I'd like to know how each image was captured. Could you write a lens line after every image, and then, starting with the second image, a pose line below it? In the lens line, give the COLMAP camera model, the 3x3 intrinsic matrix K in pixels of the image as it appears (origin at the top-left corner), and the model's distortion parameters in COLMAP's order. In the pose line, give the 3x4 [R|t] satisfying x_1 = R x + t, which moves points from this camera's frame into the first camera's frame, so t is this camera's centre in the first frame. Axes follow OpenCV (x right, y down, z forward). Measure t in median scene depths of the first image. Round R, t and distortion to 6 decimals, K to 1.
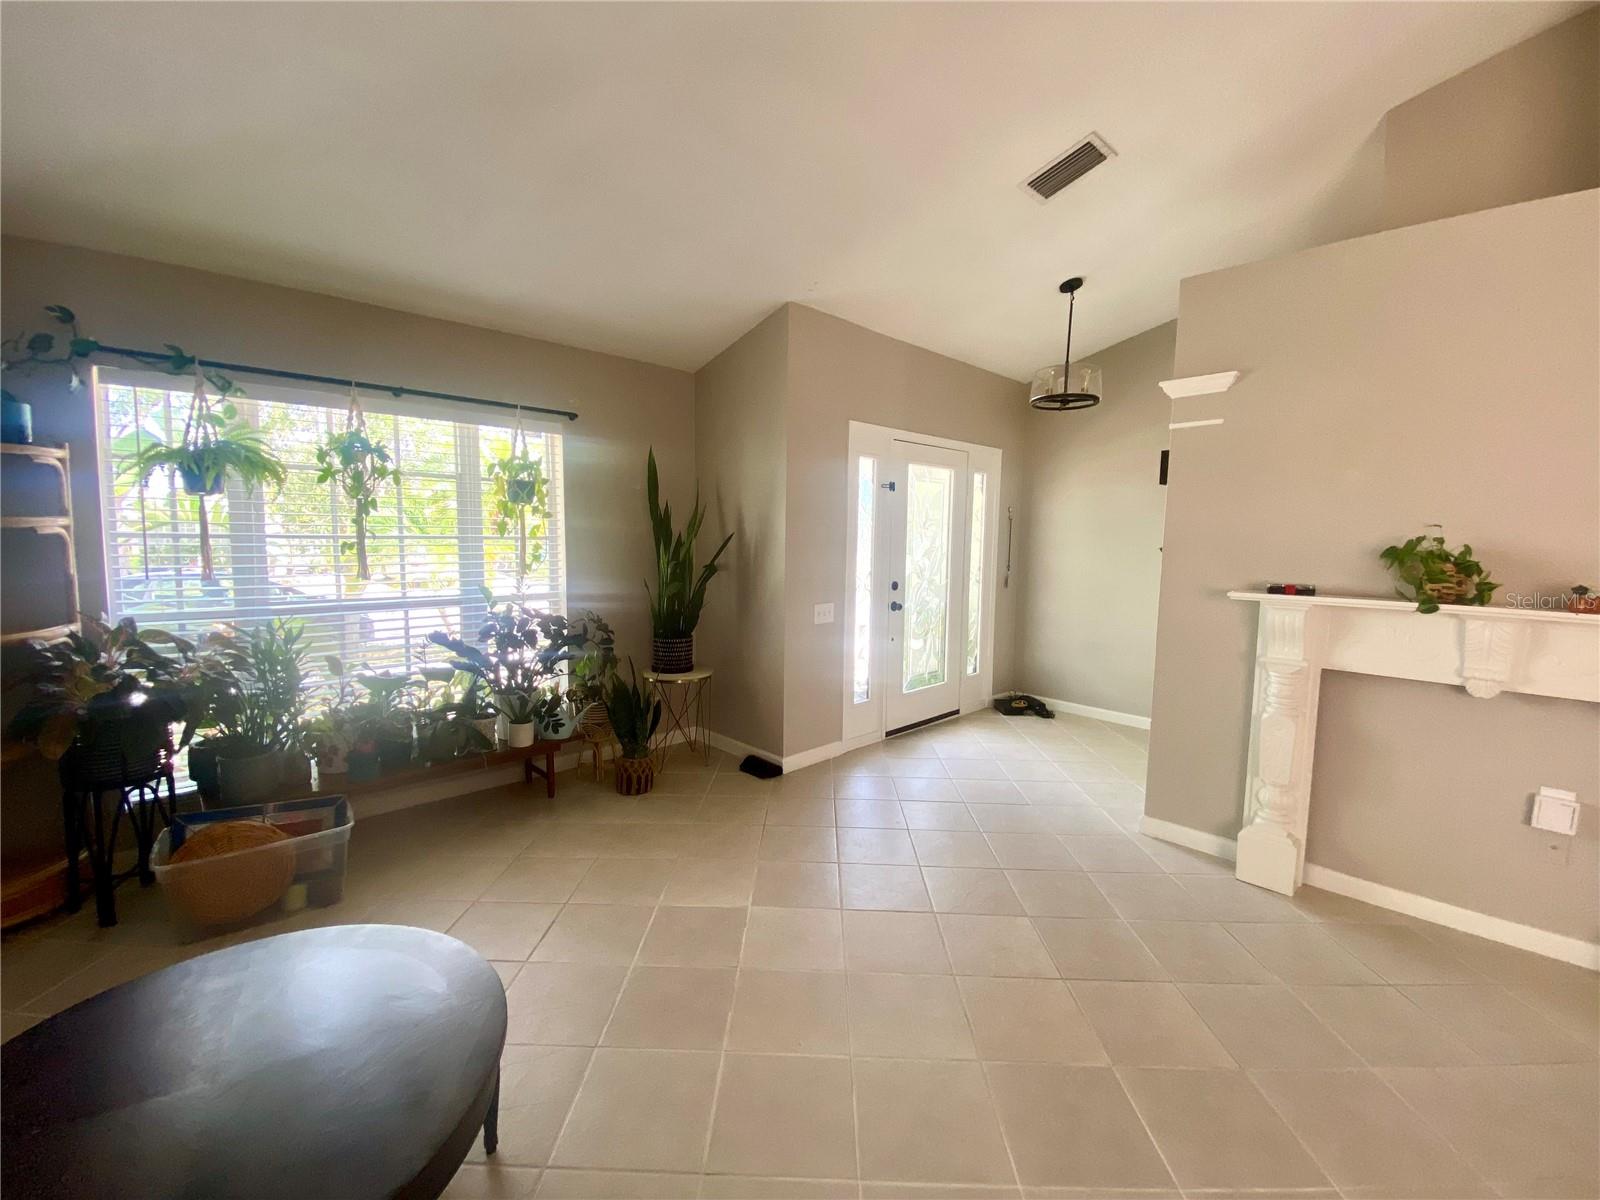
lens RADIAL K [[650.1, 0, 806.8], [0, 650.1, 600.5], [0, 0, 1]] dist [-0.035658, -0.000934]
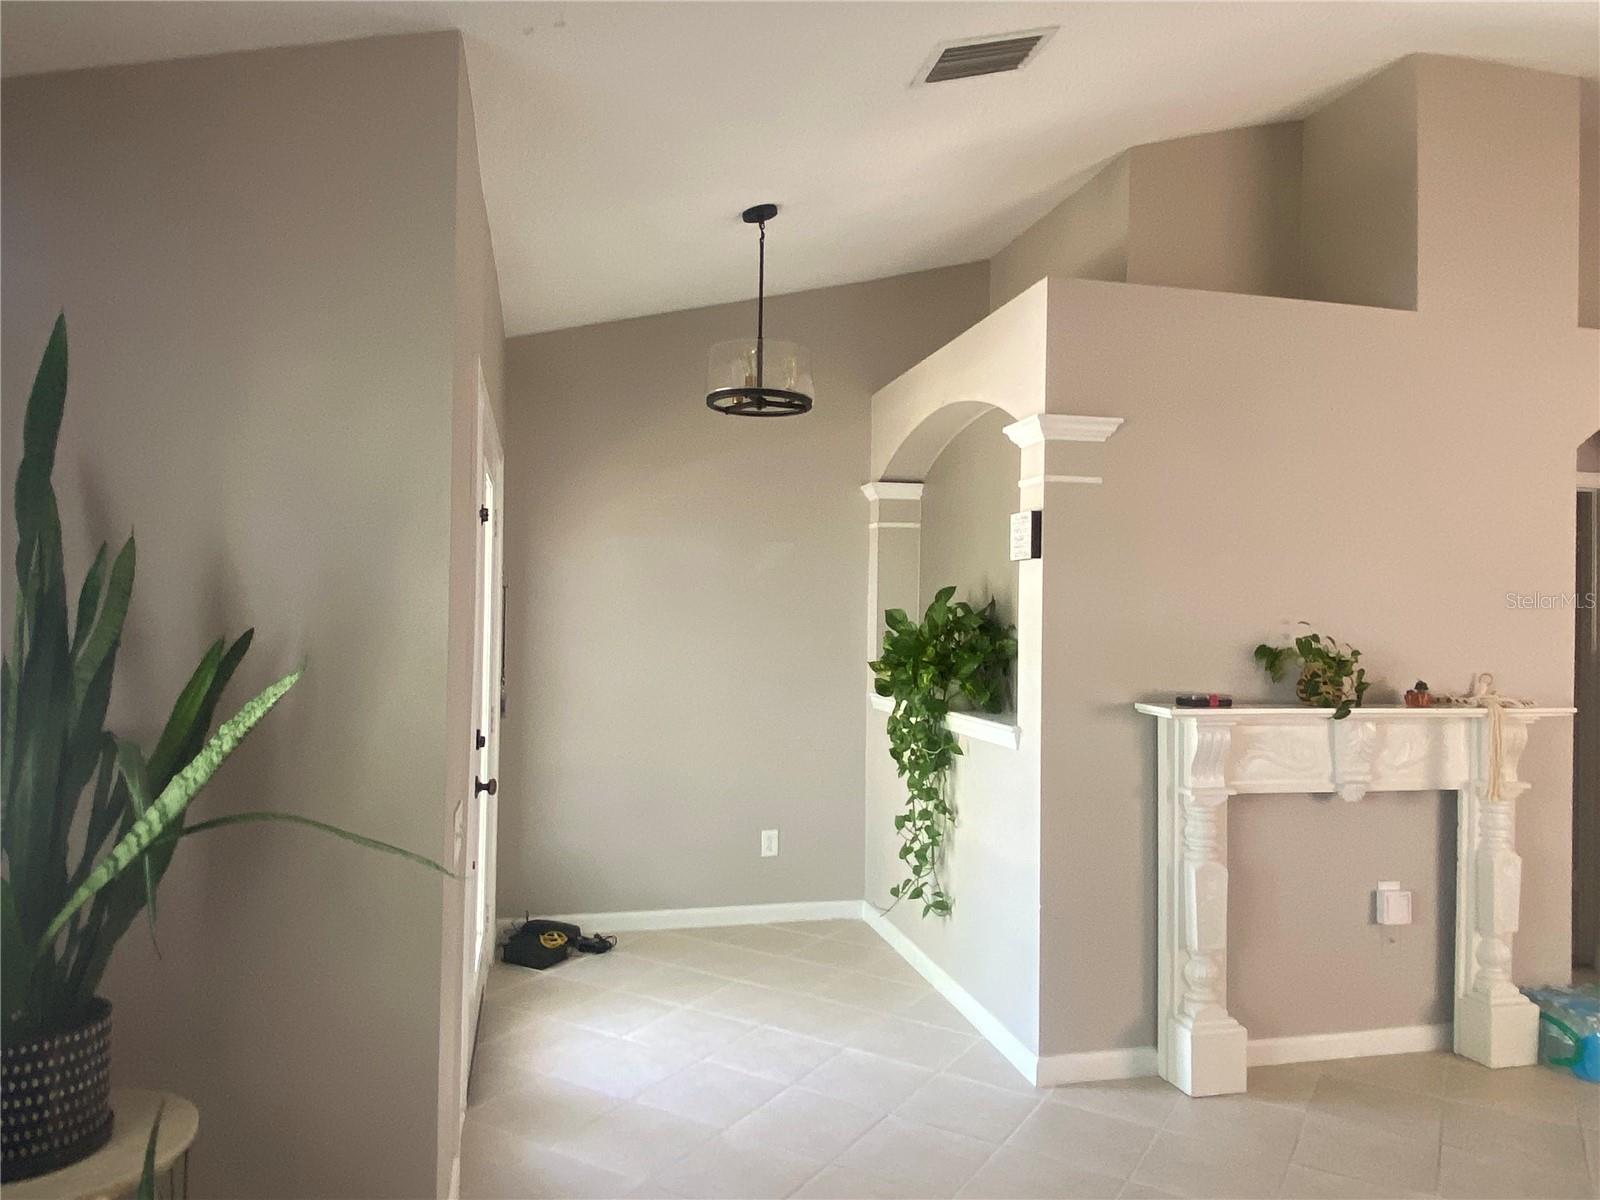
lens RADIAL K [[1085.7, 0, 801.1], [0, 1085.7, 598.7], [0, 0, 1]] dist [-0.014227, -0.008395]
pose [[0.509581, 0.014733, 0.860297, -0.670215], [0.071274, 0.995694, -0.059269, -0.100366], [-0.857466, 0.091519, 0.506337, 0.727558]]
